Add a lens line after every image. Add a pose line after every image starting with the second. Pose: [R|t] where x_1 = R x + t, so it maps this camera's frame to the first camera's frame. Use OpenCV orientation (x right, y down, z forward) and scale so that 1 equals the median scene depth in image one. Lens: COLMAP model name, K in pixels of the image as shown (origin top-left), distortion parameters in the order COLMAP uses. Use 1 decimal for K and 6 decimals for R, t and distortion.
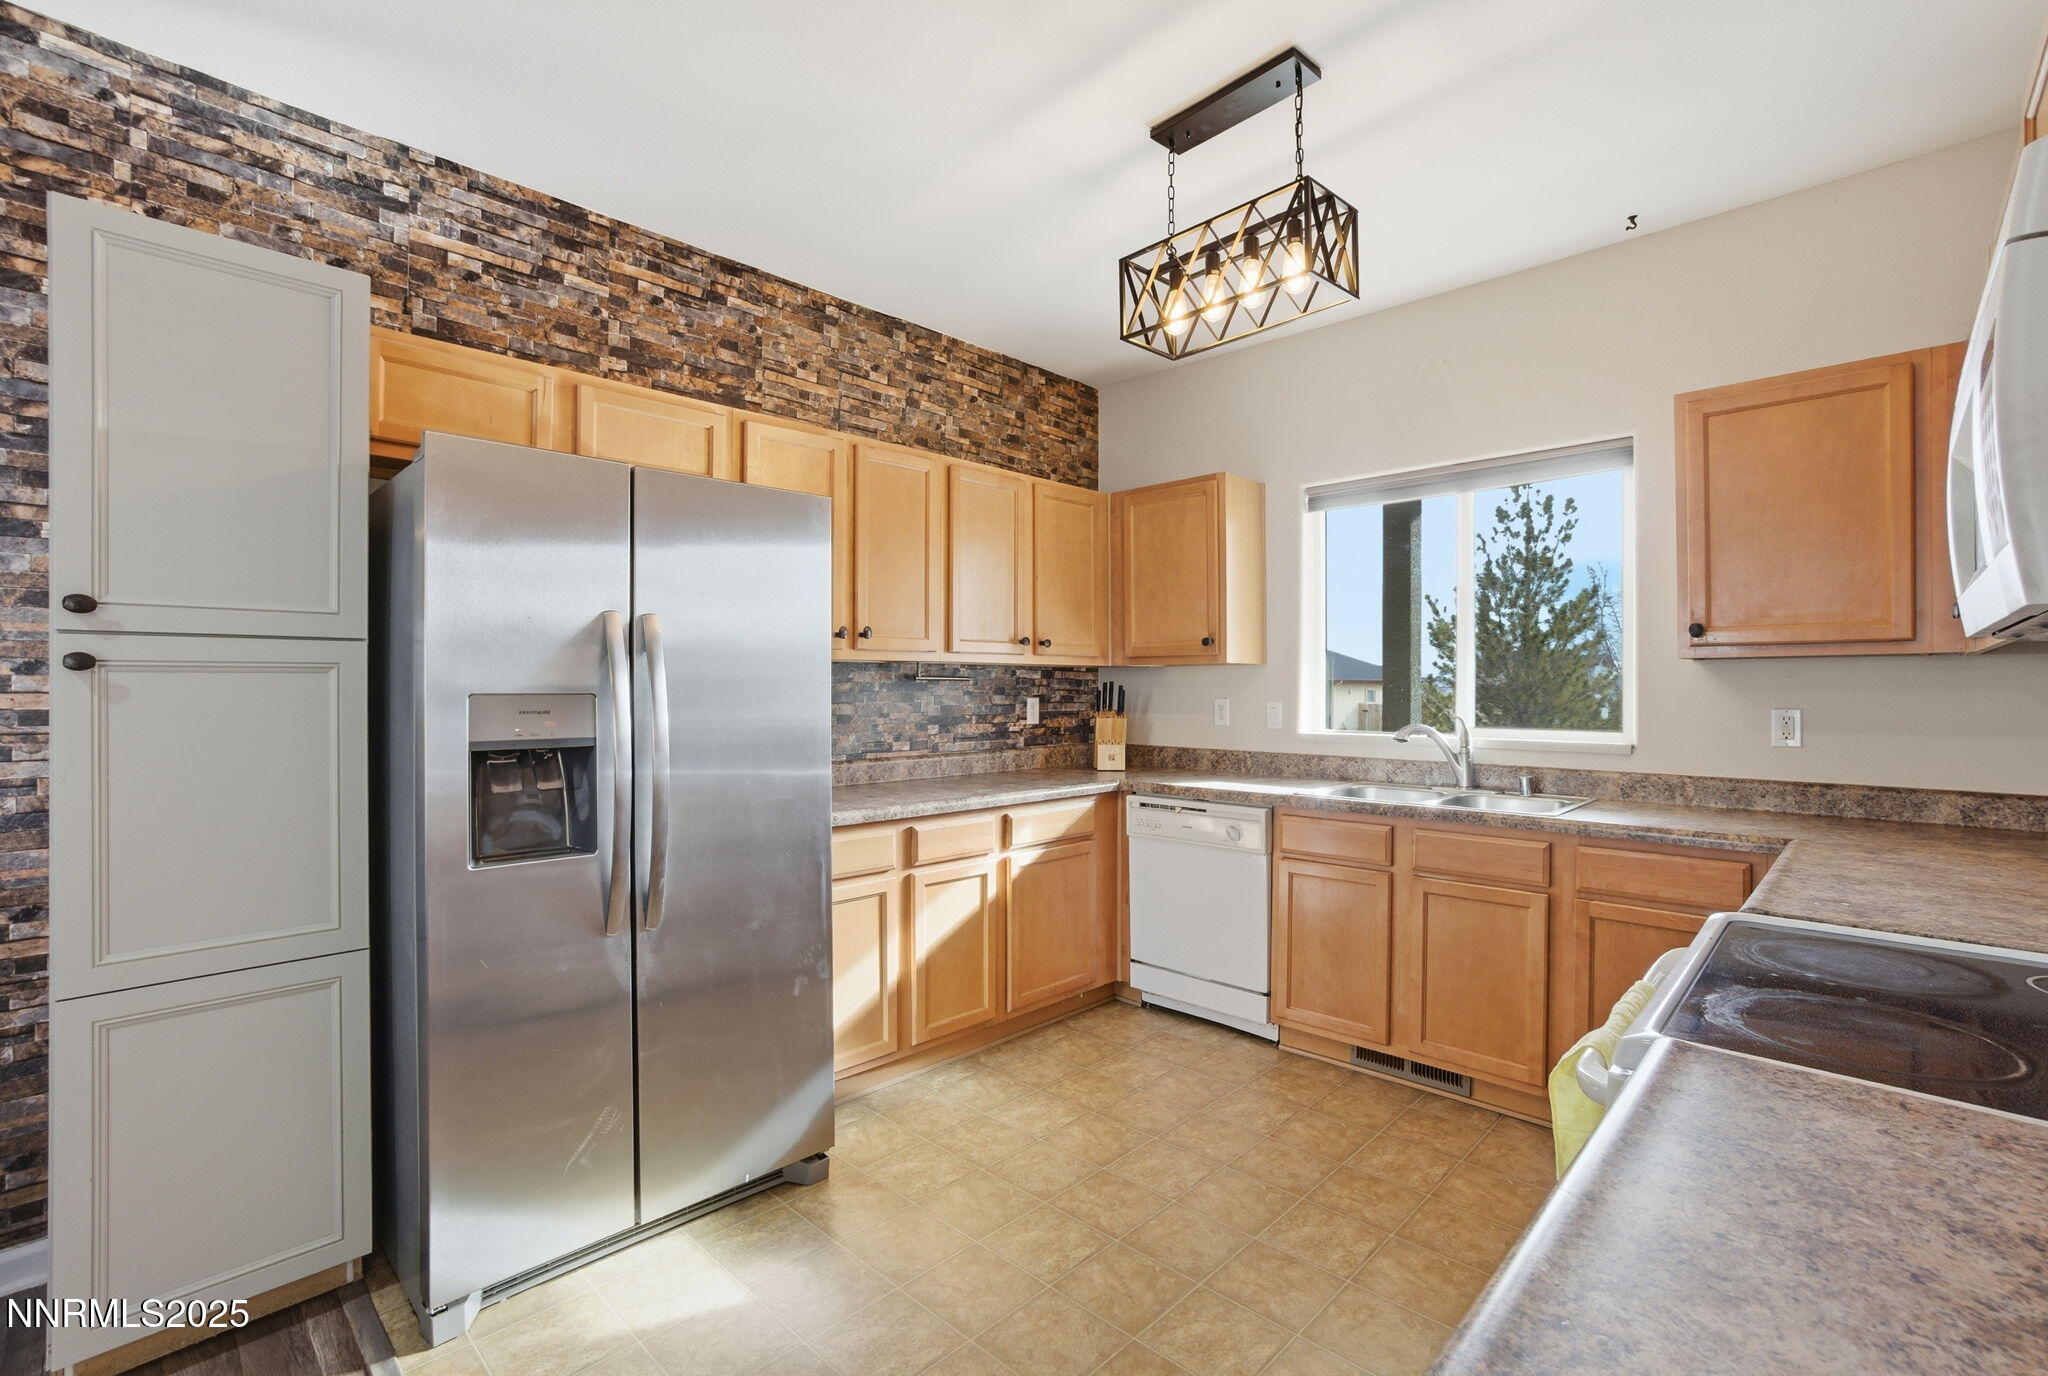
lens RADIAL K [[970.2, 0, 1028.2], [0, 970.2, 643.6], [0, 0, 1]] dist [-0.003501, 0.017619]
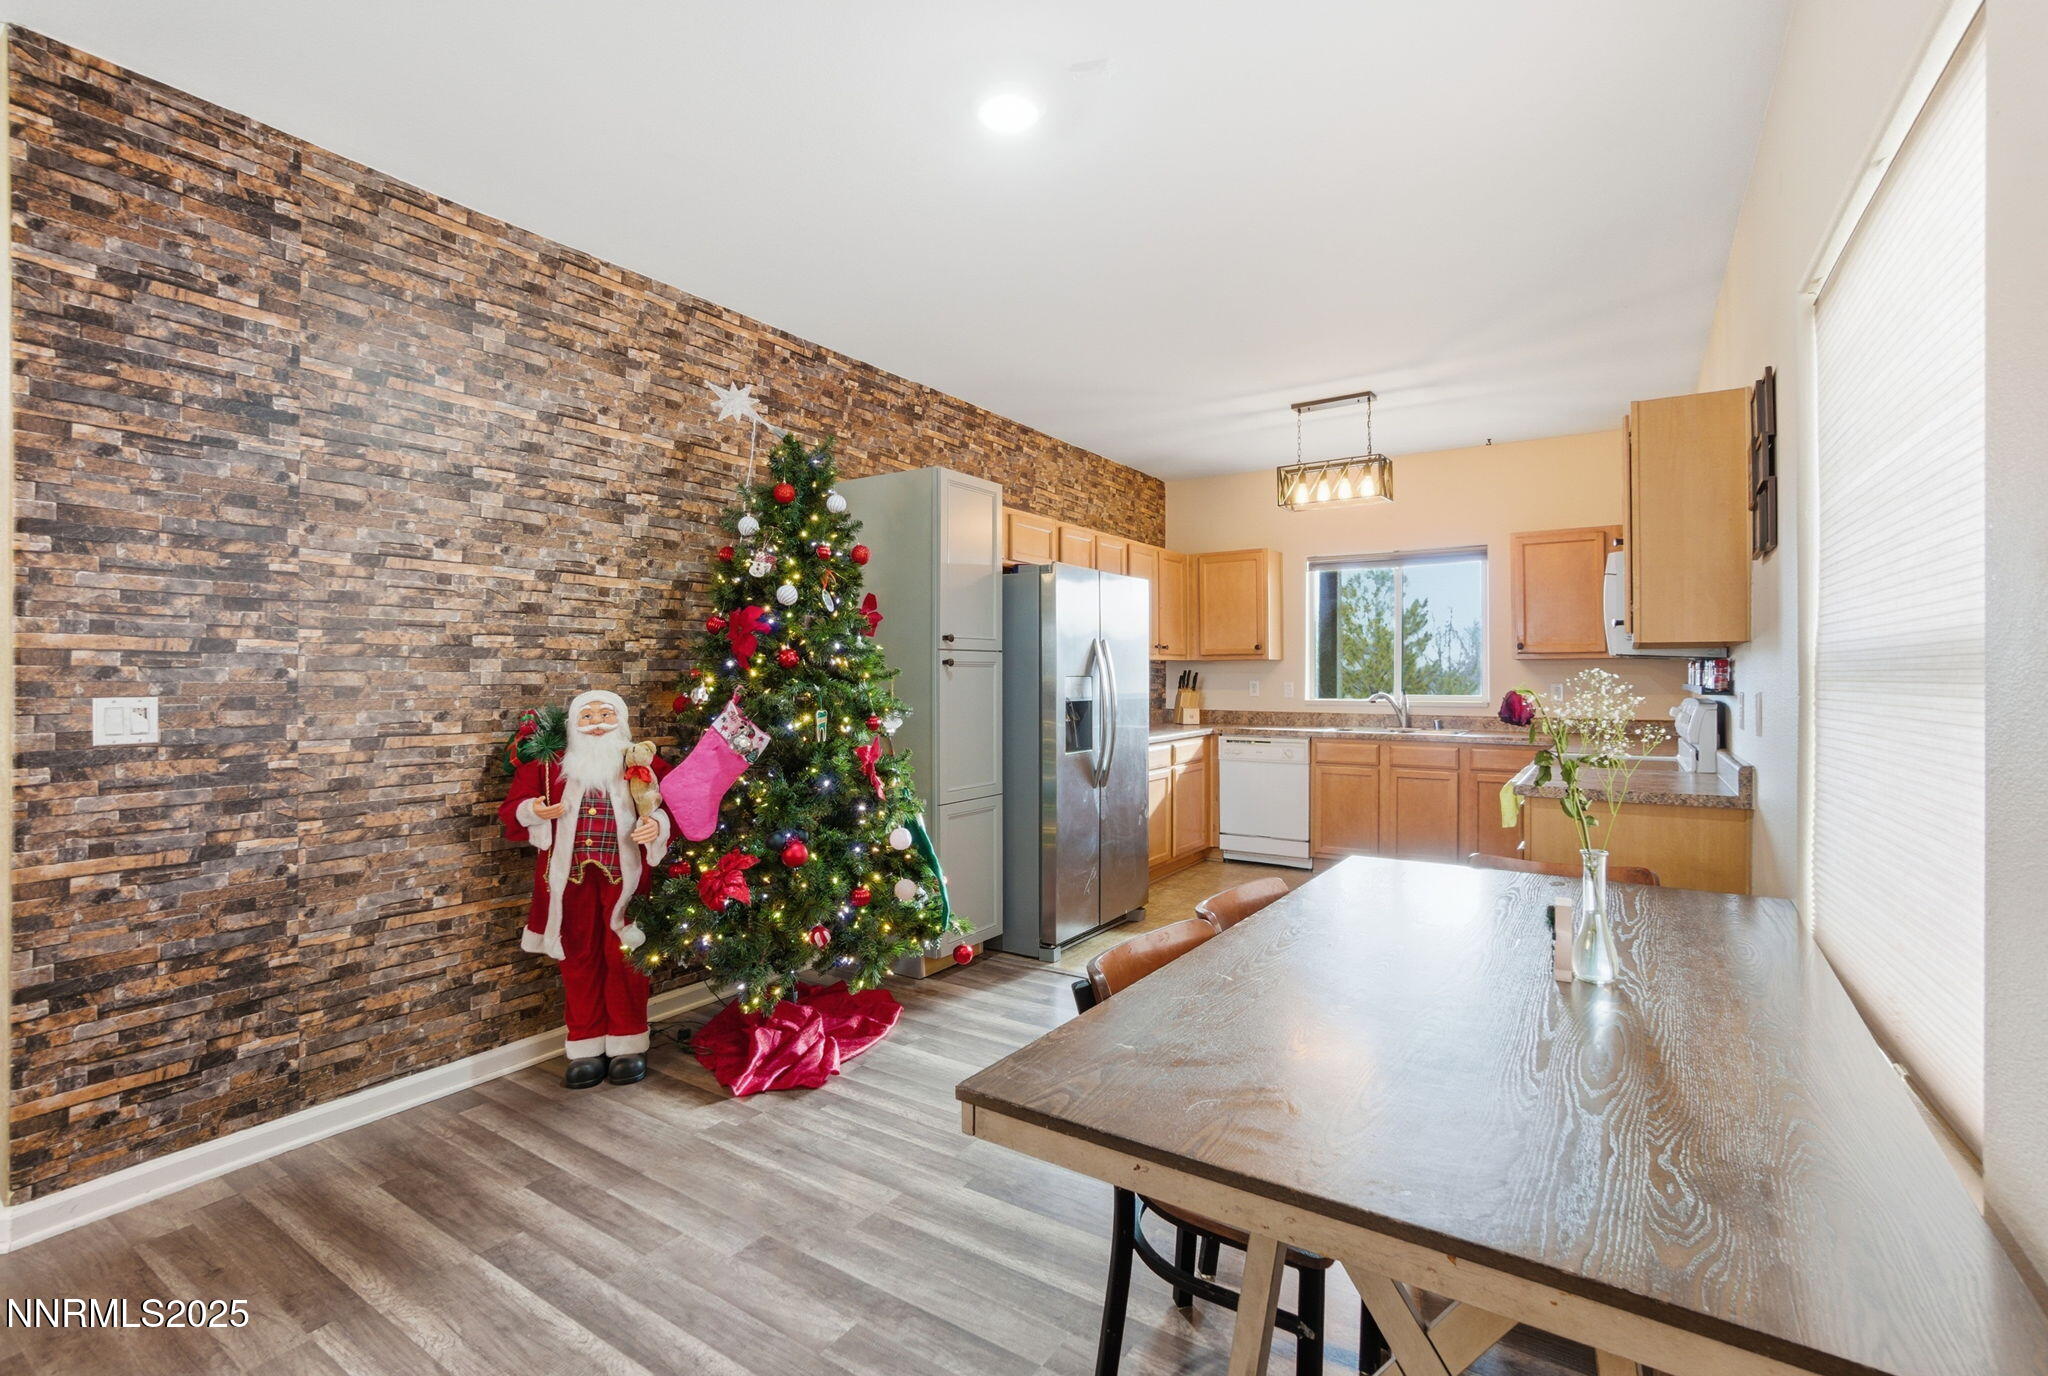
lens RADIAL K [[927.0, 0, 1024.0], [0, 927.0, 688.0], [0, 0, 1]] dist [-0.041021, 0.014595]
pose [[0.987813, -0.016338, 0.154782, -0.418962], [0.010277, 0.999152, 0.039880, 0.003433], [-0.155303, -0.037803, 0.987143, -0.468364]]
